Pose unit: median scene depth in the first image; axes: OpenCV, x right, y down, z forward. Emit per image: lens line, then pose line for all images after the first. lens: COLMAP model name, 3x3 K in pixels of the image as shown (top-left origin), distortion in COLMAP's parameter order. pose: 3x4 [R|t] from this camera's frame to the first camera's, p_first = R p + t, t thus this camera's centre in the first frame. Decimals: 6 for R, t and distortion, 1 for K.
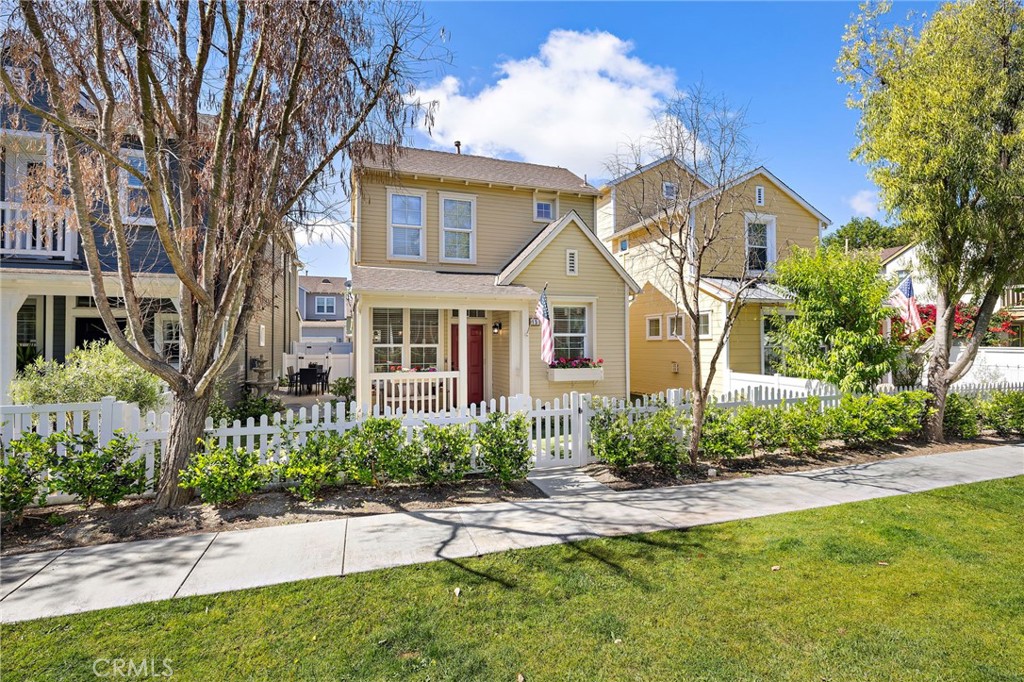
lens RADIAL K [[466.9, 0, 507.9], [0, 466.9, 336.2], [0, 0, 1]] dist [-0.002751, -0.000159]
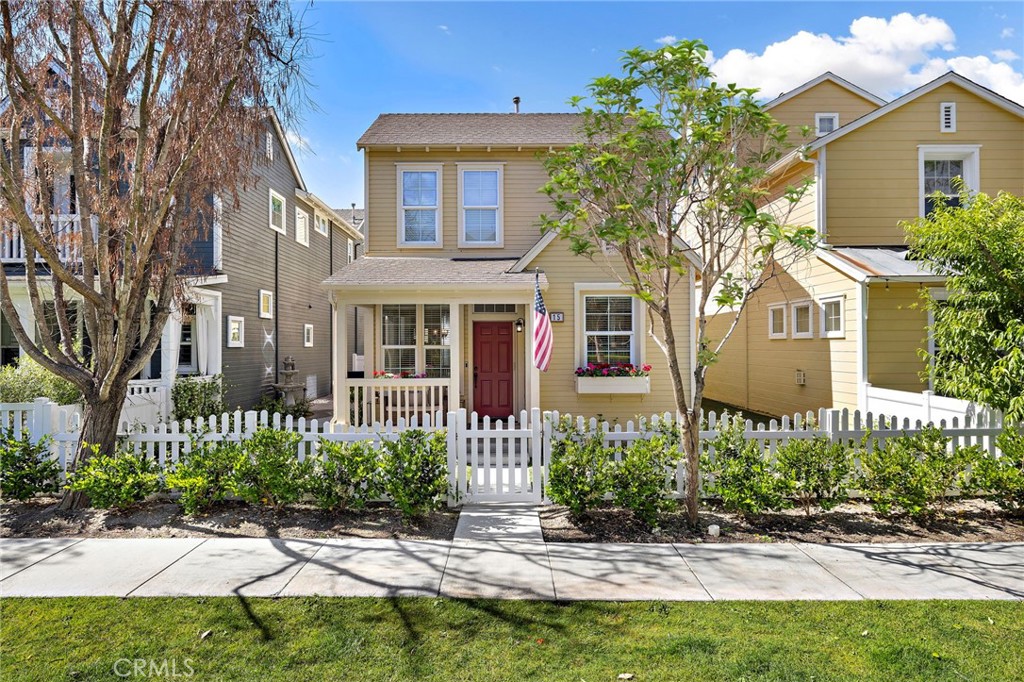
lens RADIAL K [[566.0, 0, 505.8], [0, 566.0, 339.9], [0, 0, 1]] dist [0.003212, 0.000468]
pose [[0.948429, -0.003444, -0.316972, 0.409541], [0.007183, 0.999918, 0.010630, -0.004875], [0.316909, -0.012359, 0.948375, 0.096887]]
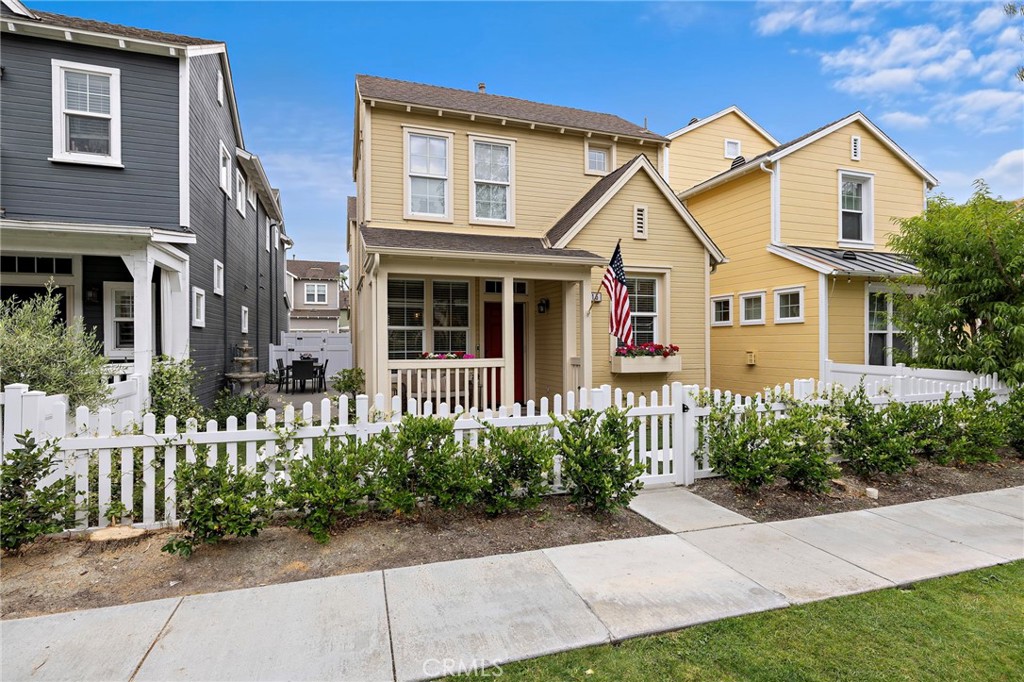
lens RADIAL K [[510.6, 0, 512.0], [0, 510.6, 341.0], [0, 0, 1]] dist [-0.002522, -0.000198]
pose [[0.999999, -0.001219, -0.000303, -0.118973], [0.001223, 0.999884, 0.015190, 0.044141], [0.000284, -0.015190, 0.999885, 0.214522]]
